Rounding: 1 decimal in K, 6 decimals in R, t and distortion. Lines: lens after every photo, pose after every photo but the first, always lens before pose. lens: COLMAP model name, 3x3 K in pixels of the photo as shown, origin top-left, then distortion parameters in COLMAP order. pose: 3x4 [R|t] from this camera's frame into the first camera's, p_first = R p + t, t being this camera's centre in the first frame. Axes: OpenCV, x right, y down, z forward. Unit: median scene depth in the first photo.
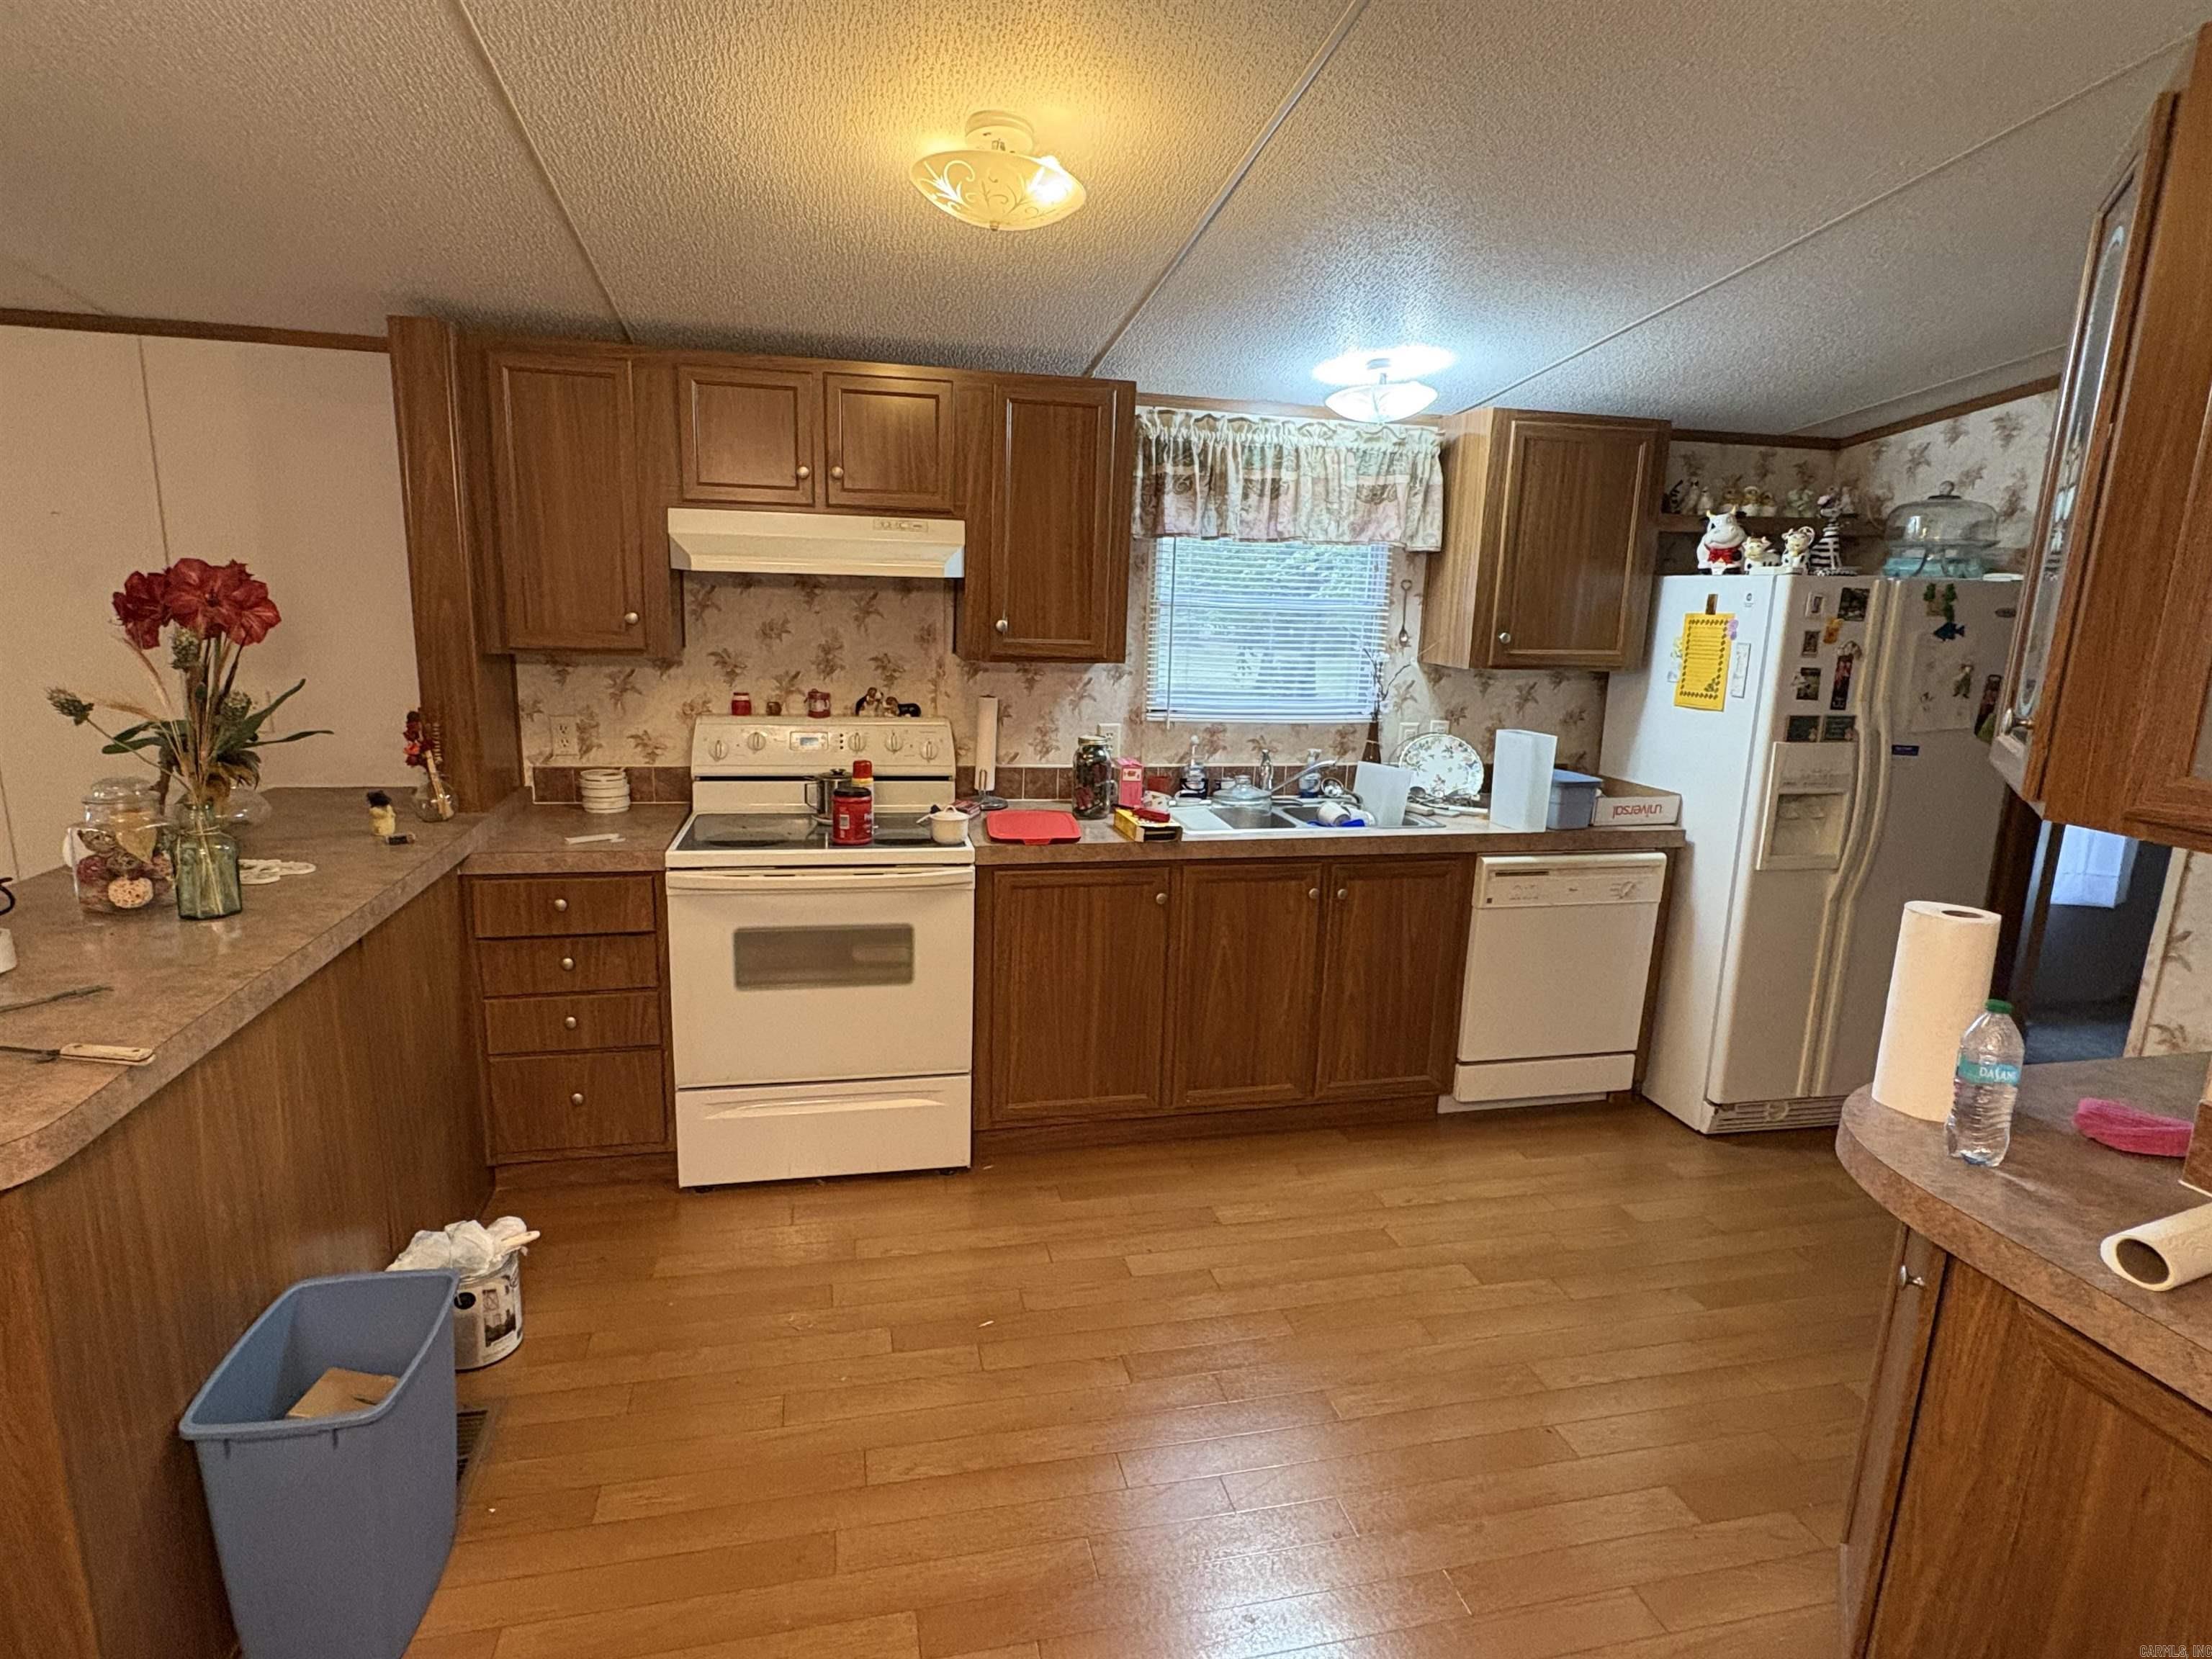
lens RADIAL K [[1178.5, 0, 1105.6], [0, 1178.5, 828.7], [0, 0, 1]] dist [-0.002249, 0.001396]
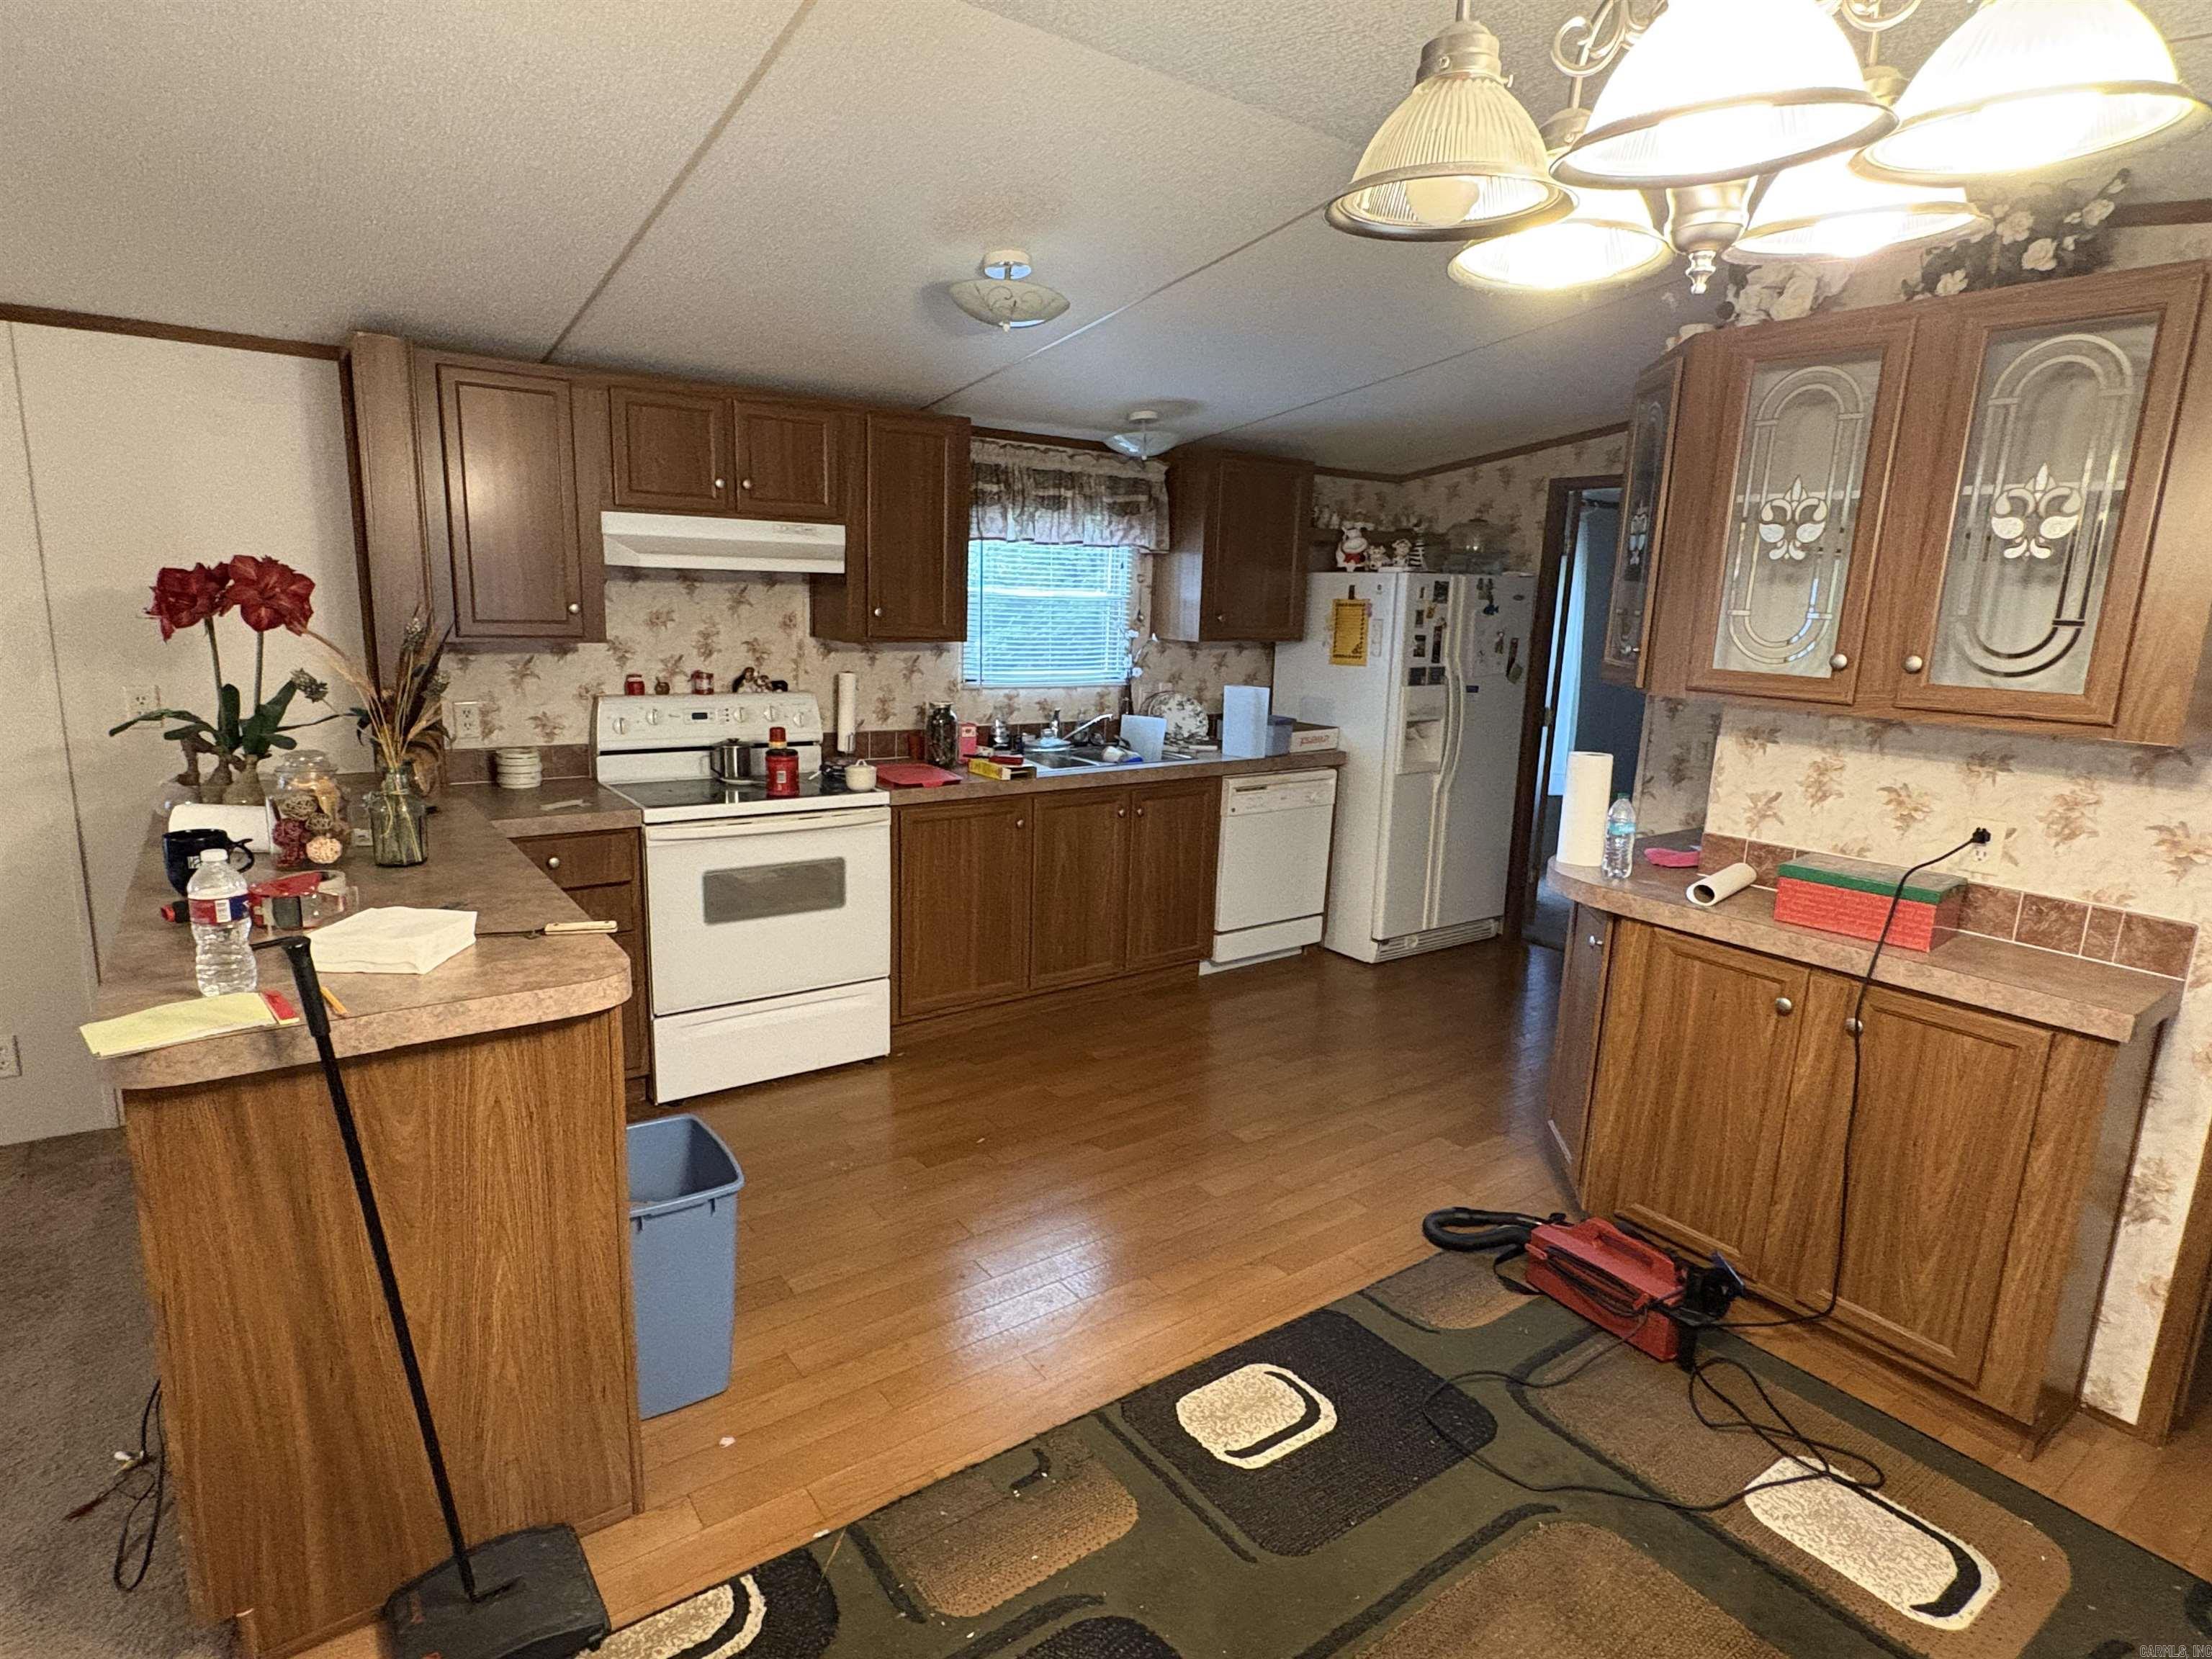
lens RADIAL K [[1178.5, 0, 1104.1], [0, 1178.5, 831.4], [0, 0, 1]] dist [-0.002249, 0.001396]
pose [[0.919797, -0.081592, 0.383818, -0.339308], [0.077700, 0.996646, 0.025663, 0.038889], [-0.384625, 0.006218, 0.923052, -0.204802]]
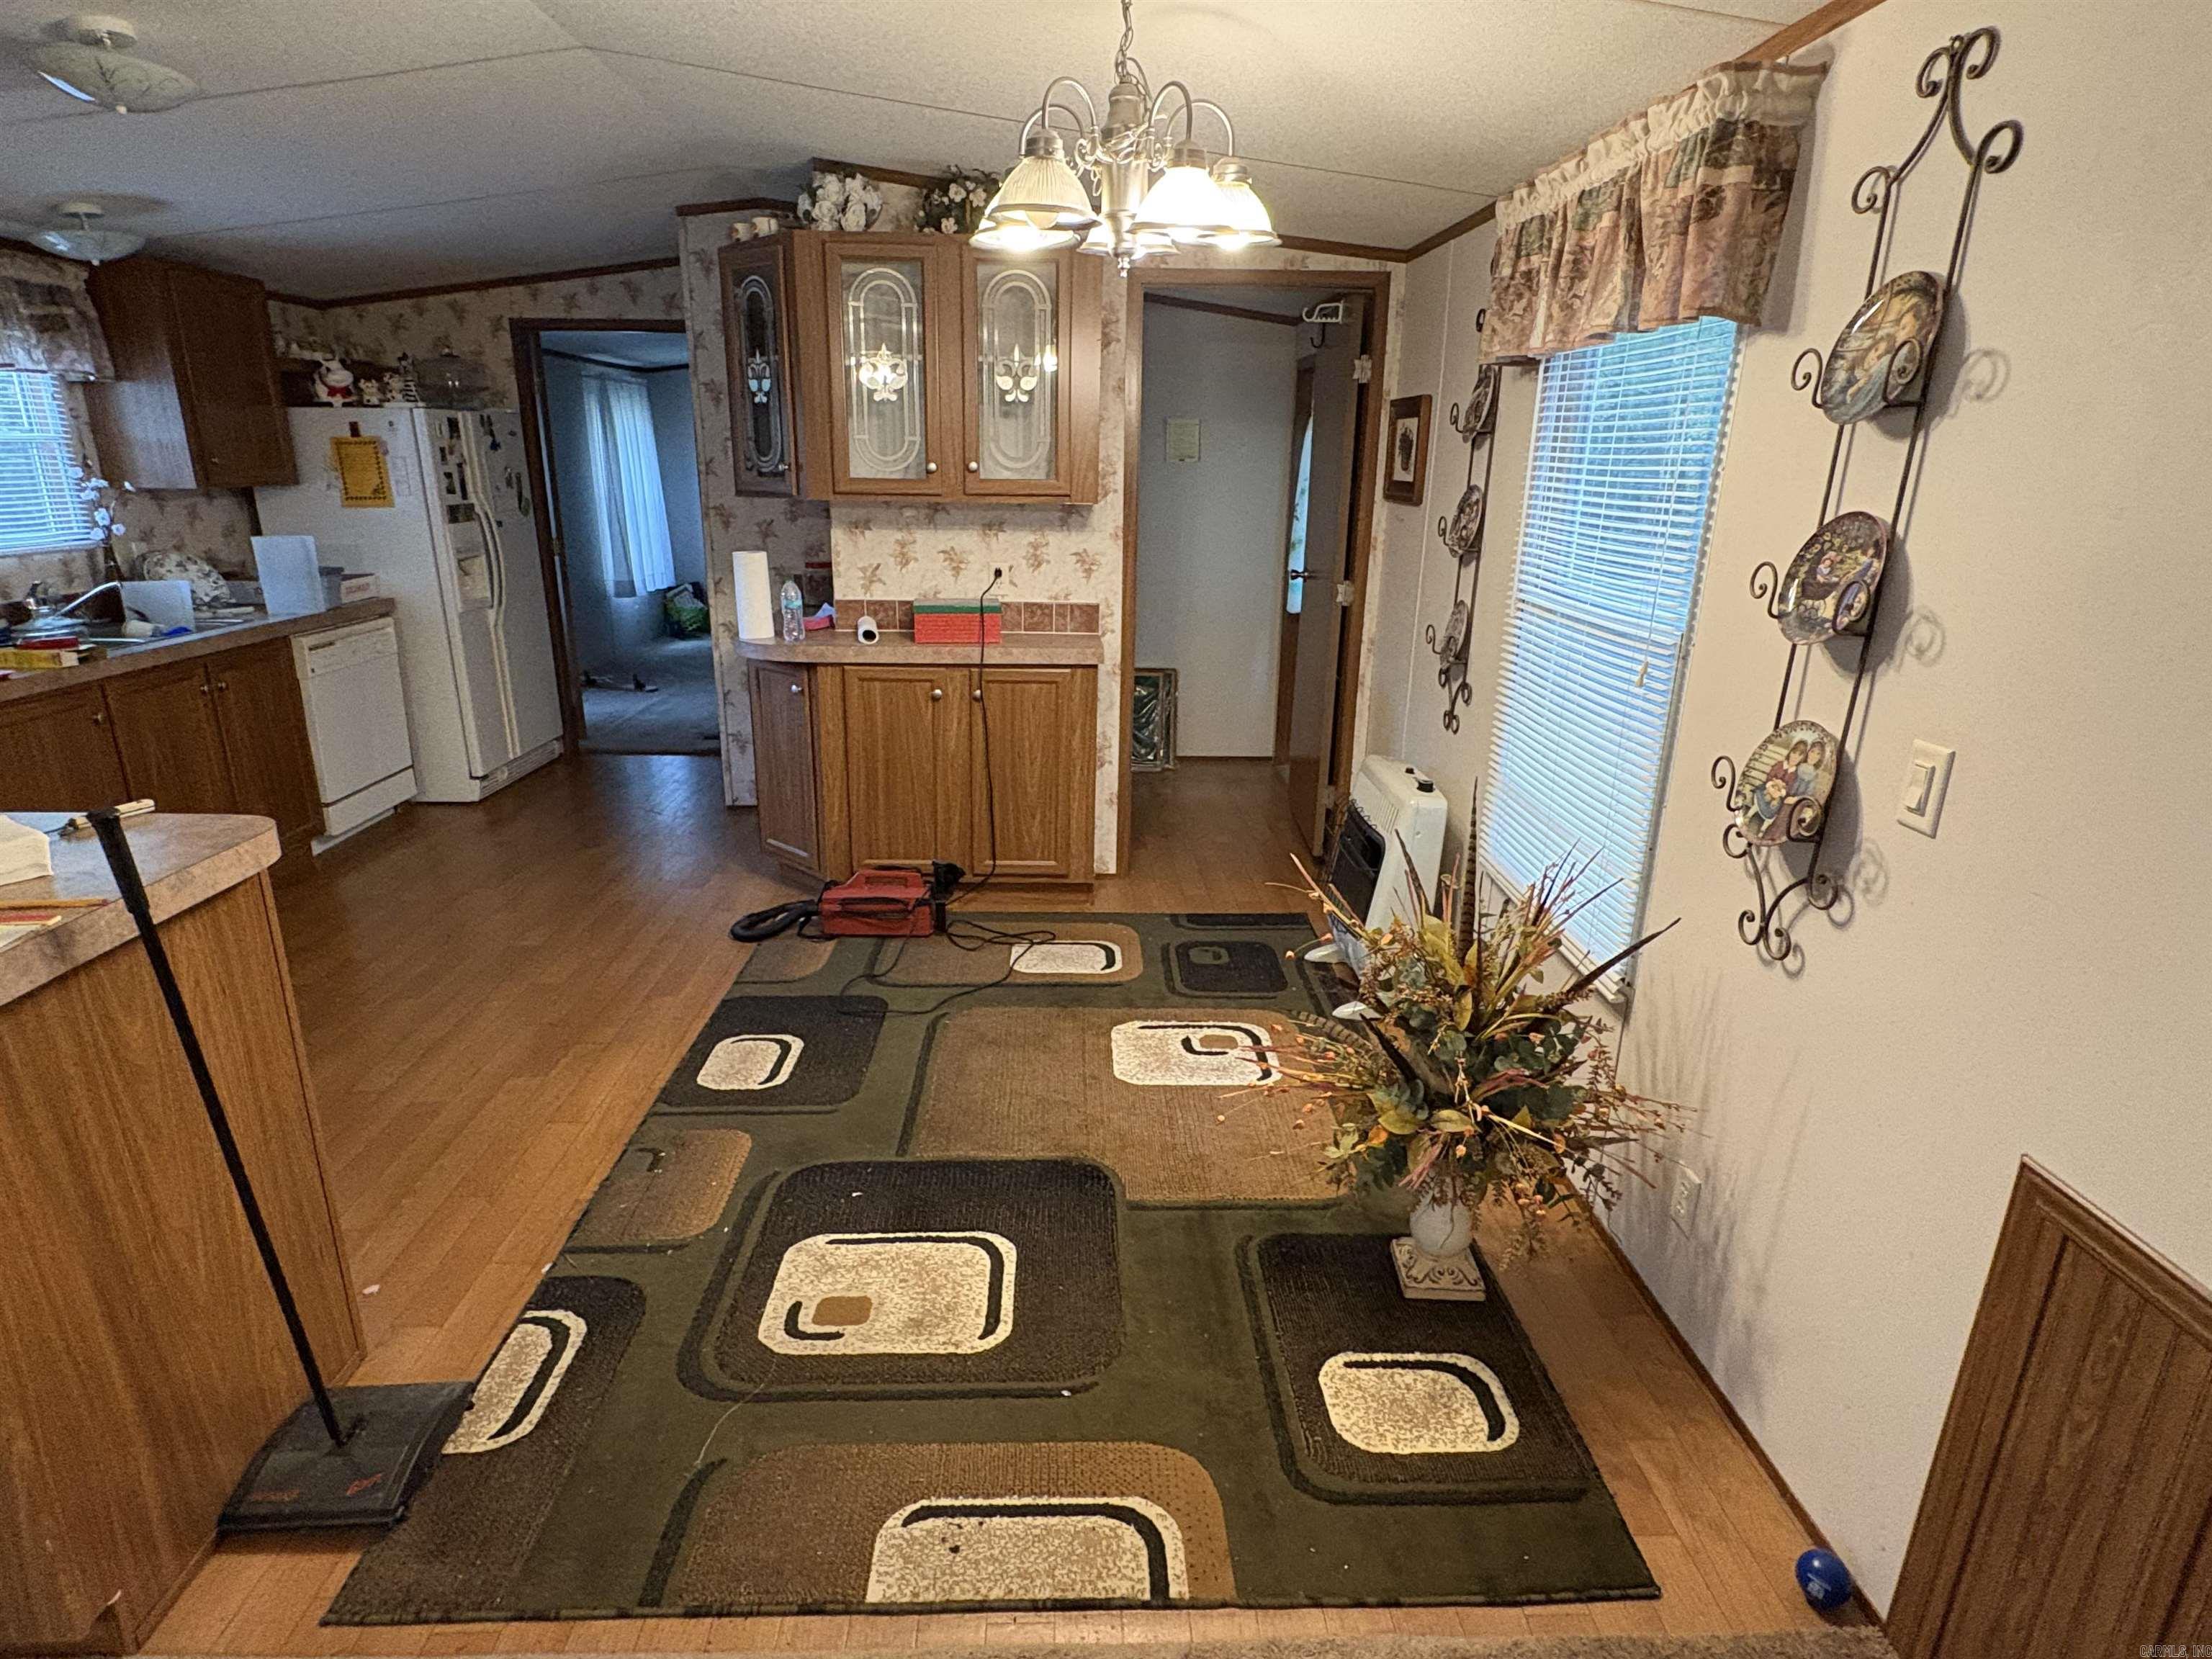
lens RADIAL K [[1178.5, 0, 1105.0], [0, 1178.5, 829.1], [0, 0, 1]] dist [-0.002249, 0.001396]
pose [[0.191544, -0.321780, 0.927237, -0.747425], [0.195241, 0.938341, 0.285302, 0.025541], [-0.961869, 0.126387, 0.242558, -0.114144]]
